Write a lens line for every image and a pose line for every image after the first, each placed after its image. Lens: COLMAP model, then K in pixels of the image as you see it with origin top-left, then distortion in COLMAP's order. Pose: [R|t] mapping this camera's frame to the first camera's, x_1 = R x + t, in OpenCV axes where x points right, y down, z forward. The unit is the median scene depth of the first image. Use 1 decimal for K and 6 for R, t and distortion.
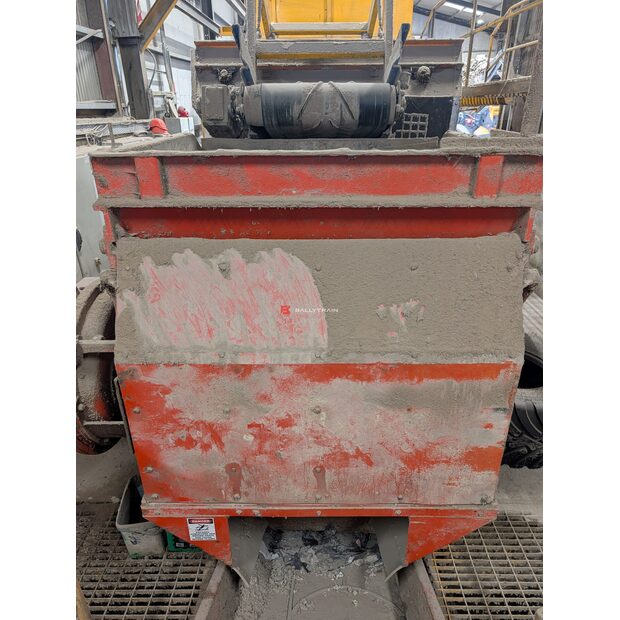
lens RADIAL K [[448.2, 0, 322.0], [0, 448.2, 318.7], [0, 0, 1]] dist [-0.003015, -0.005617]
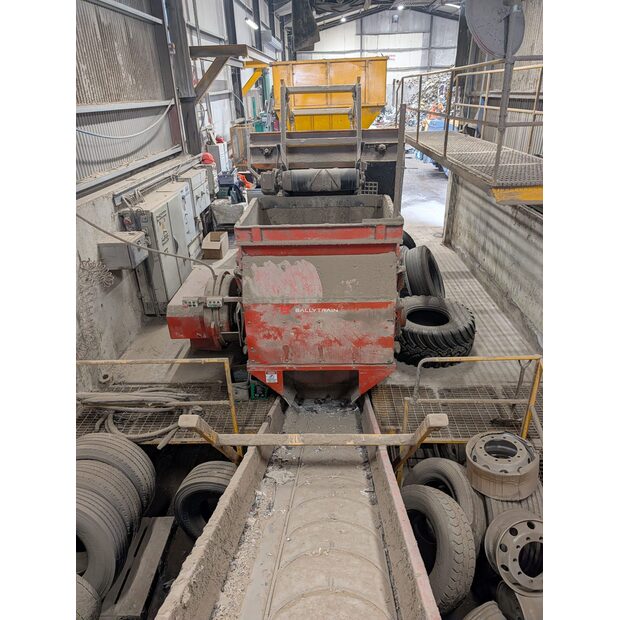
lens RADIAL K [[446.7, 0, 315.2], [0, 446.7, 312.1], [0, 0, 1]] dist [0.000257, -0.004920]
pose [[0.999085, -0.010309, -0.041504, 0.071934], [0.011040, 0.999787, 0.017427, 0.098595], [0.041316, -0.017869, 0.998986, -1.498362]]
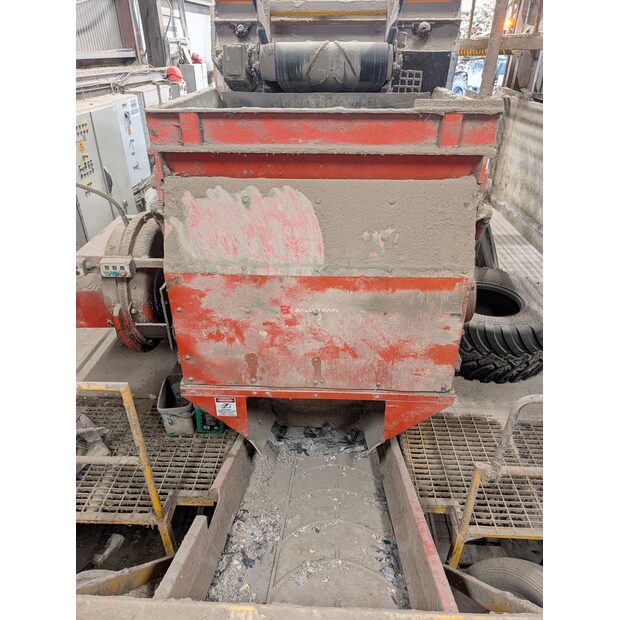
lens RADIAL K [[446.7, 0, 315.2], [0, 446.7, 312.1], [0, 0, 1]] dist [0.000257, -0.004920]
pose [[0.999216, 0.022942, -0.032270, 0.029956], [-0.019904, 0.995606, 0.091501, 0.079455], [0.034228, -0.090786, 0.995282, -0.290767]]
